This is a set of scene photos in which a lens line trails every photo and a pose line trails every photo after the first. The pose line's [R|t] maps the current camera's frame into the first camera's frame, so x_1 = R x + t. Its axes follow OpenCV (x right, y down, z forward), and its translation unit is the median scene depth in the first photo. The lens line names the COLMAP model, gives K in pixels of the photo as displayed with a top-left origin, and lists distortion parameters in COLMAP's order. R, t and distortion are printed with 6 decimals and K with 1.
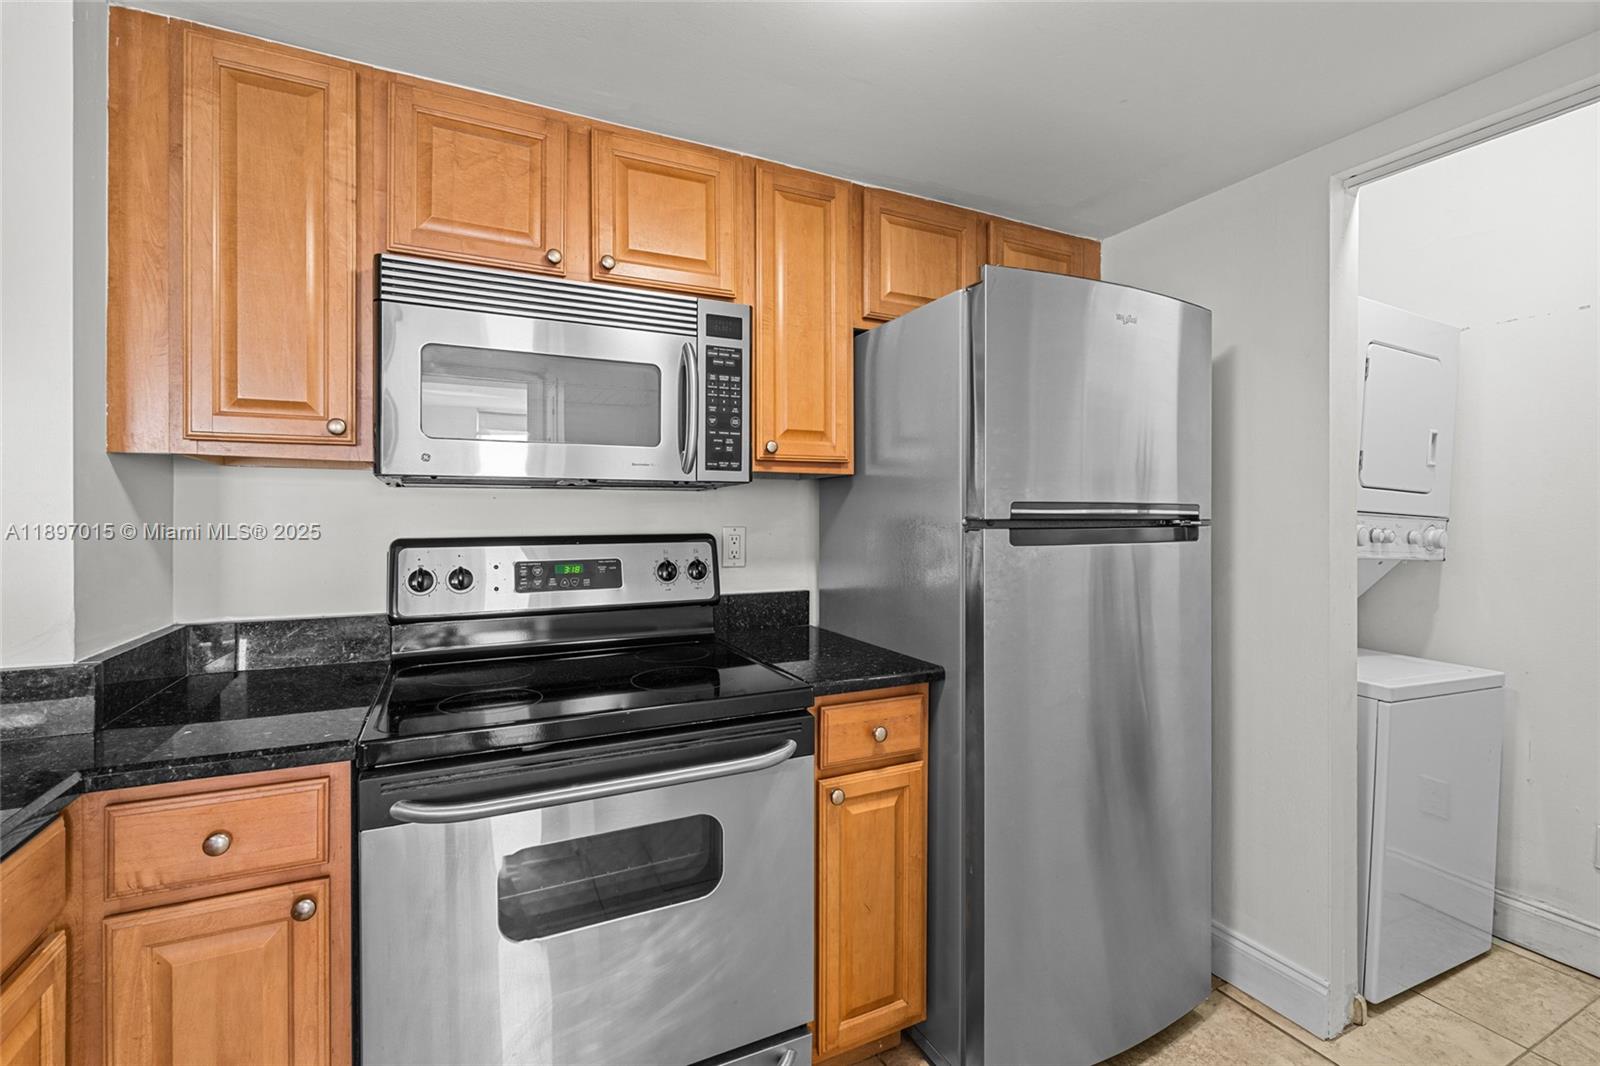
lens RADIAL K [[716.5, 0, 805.8], [0, 716.5, 510.0], [0, 0, 1]] dist [-0.006384, 0.001064]
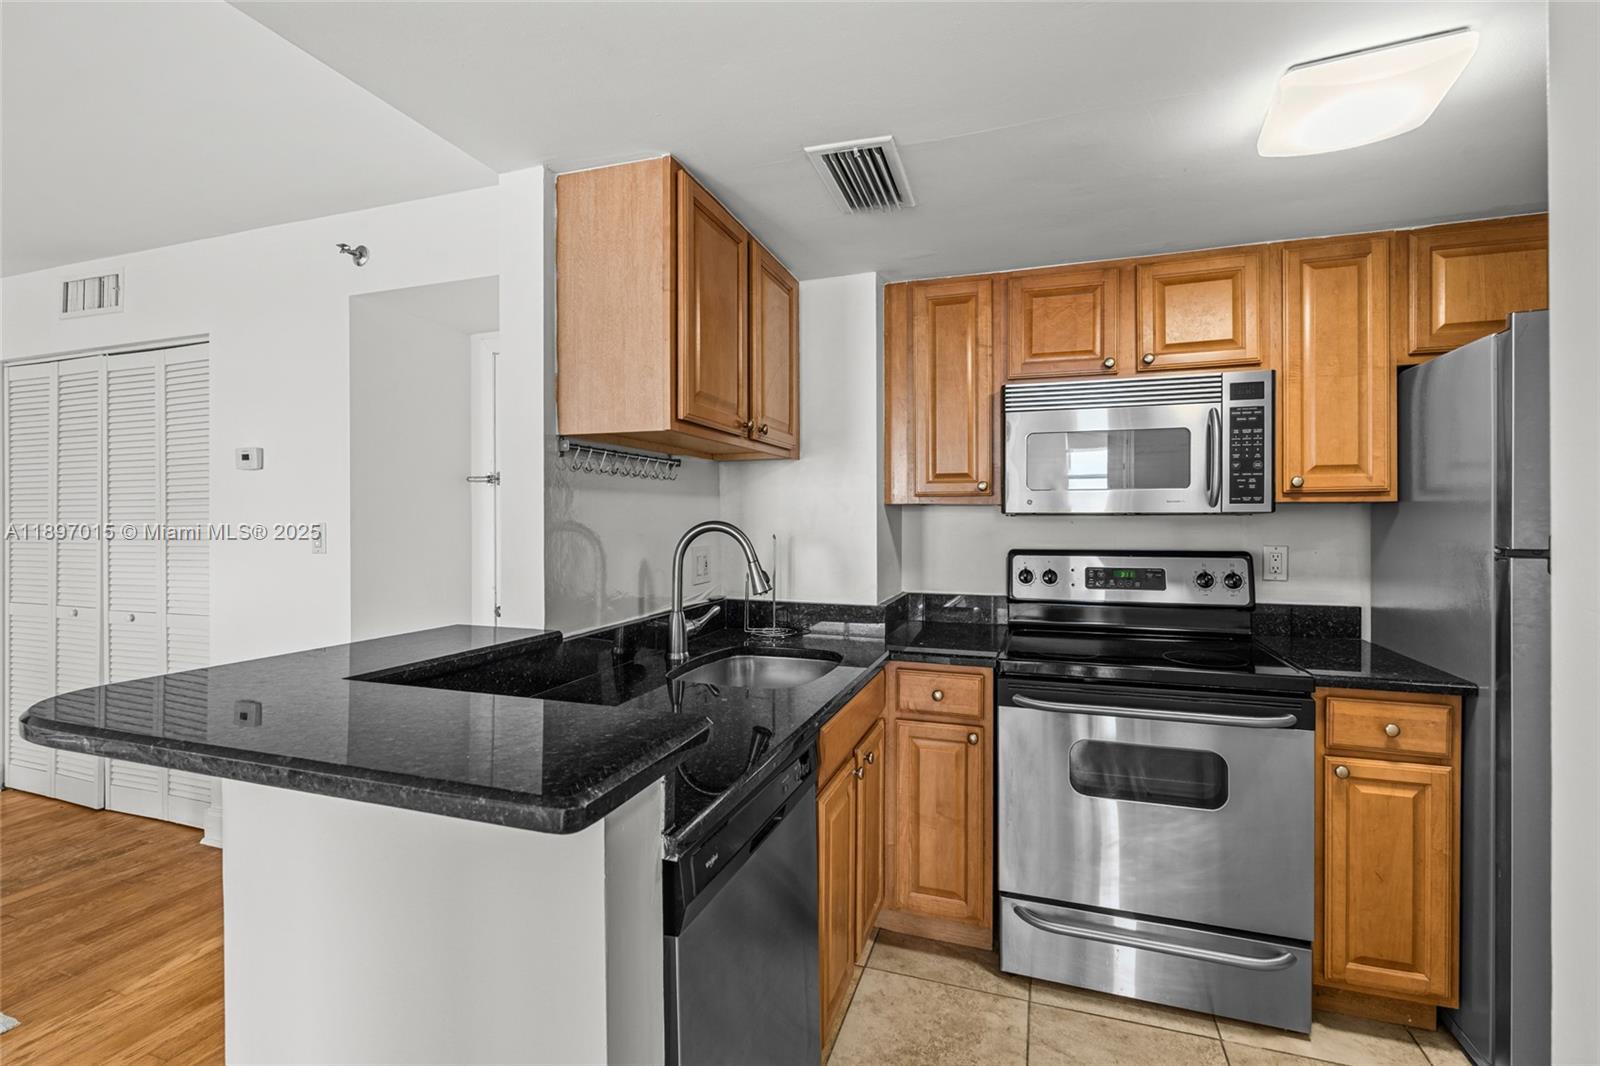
lens RADIAL K [[716.5, 0, 799.5], [0, 716.5, 522.4], [0, 0, 1]] dist [-0.006384, 0.001064]
pose [[0.700987, 0.003783, -0.713164, 0.240526], [0.004355, 0.999945, 0.009585, -0.038126], [0.713160, -0.009824, 0.700932, -0.470396]]
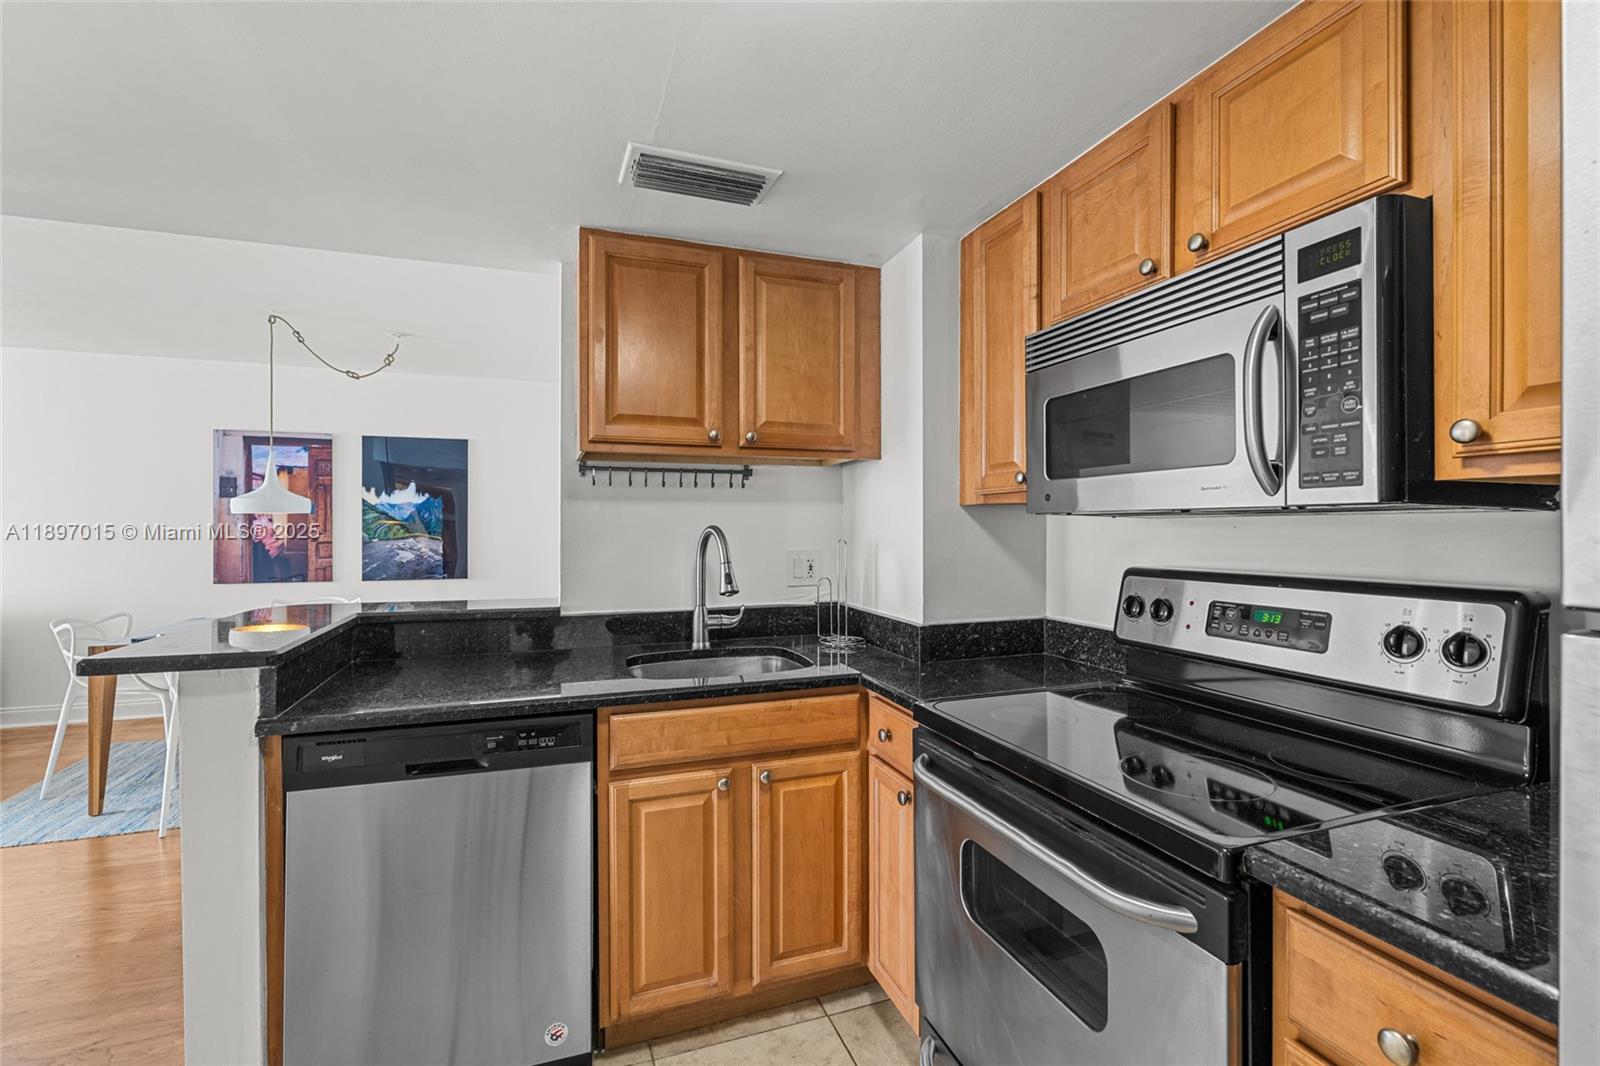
lens RADIAL K [[716.5, 0, 810.6], [0, 716.5, 530.8], [0, 0, 1]] dist [-0.006384, 0.001064]
pose [[-0.117998, 0.004611, -0.993003, 0.569901], [0.006637, 0.999971, 0.003854, -0.022404], [0.992992, -0.006136, -0.118025, 0.638339]]
